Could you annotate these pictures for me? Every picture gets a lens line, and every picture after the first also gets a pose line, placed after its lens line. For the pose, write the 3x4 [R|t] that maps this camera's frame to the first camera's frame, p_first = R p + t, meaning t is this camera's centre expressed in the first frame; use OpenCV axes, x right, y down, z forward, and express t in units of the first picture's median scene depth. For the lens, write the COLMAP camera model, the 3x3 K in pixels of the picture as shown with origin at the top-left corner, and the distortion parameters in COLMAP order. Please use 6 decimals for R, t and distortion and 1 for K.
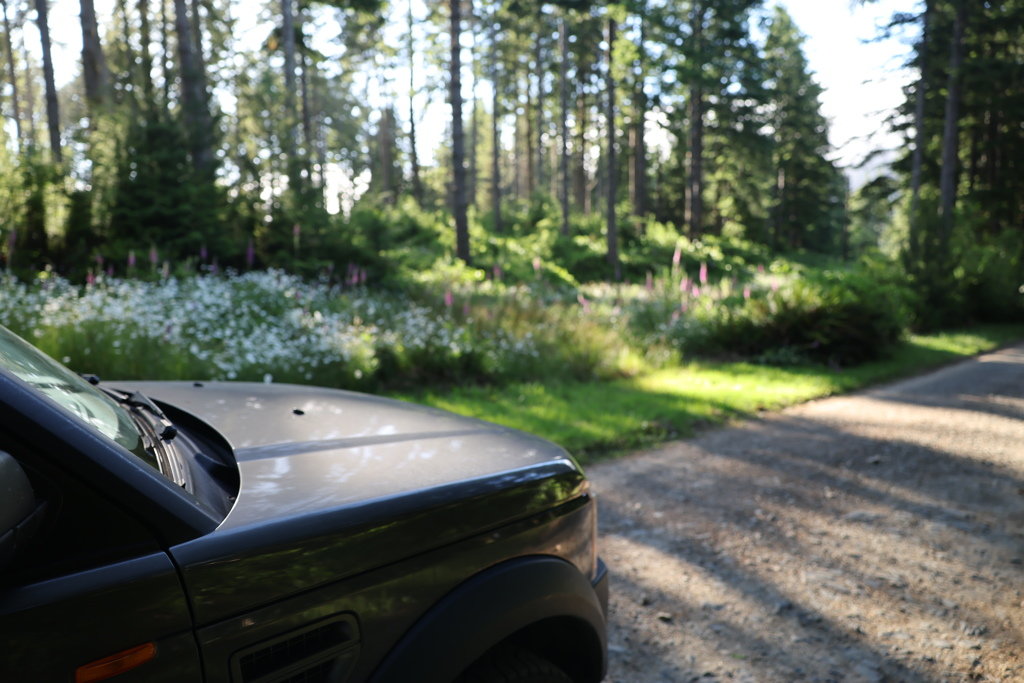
lens RADIAL K [[731.9, 0, 512.0], [0, 731.9, 341.5], [0, 0, 1]] dist [-0.001566, 0.003946]
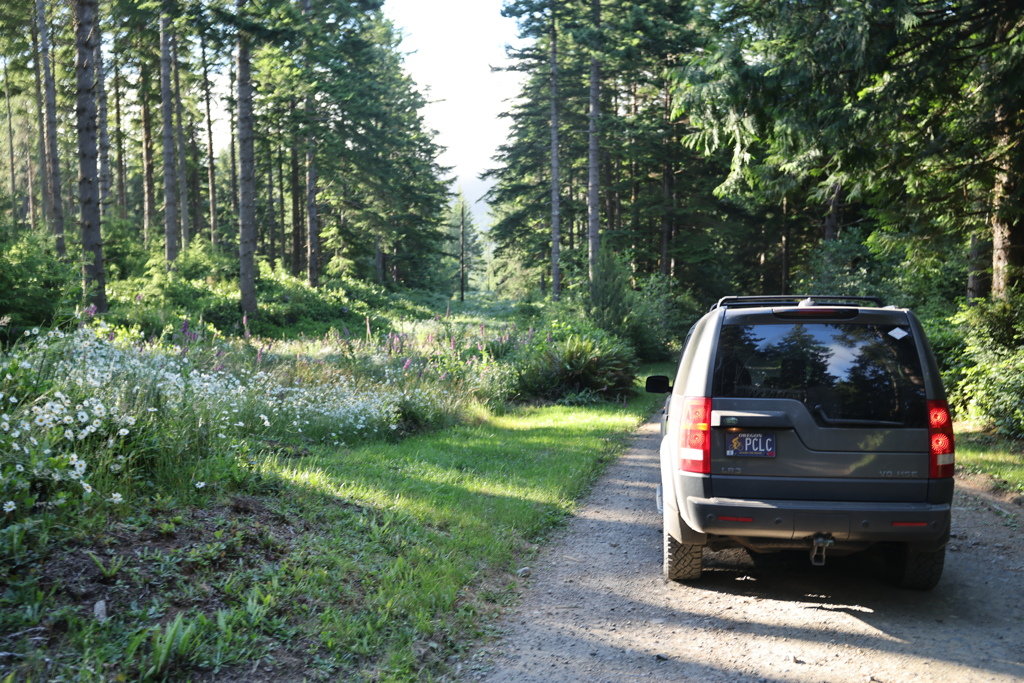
lens RADIAL K [[1041.7, 0, 512.0], [0, 1041.7, 341.5], [0, 0, 1]] dist [-0.008200, 0.000143]
pose [[0.859672, -0.032947, 0.509782, -0.193443], [0.066159, 0.996694, -0.047151, 0.000210], [-0.506543, 0.074261, 0.859010, -0.136733]]
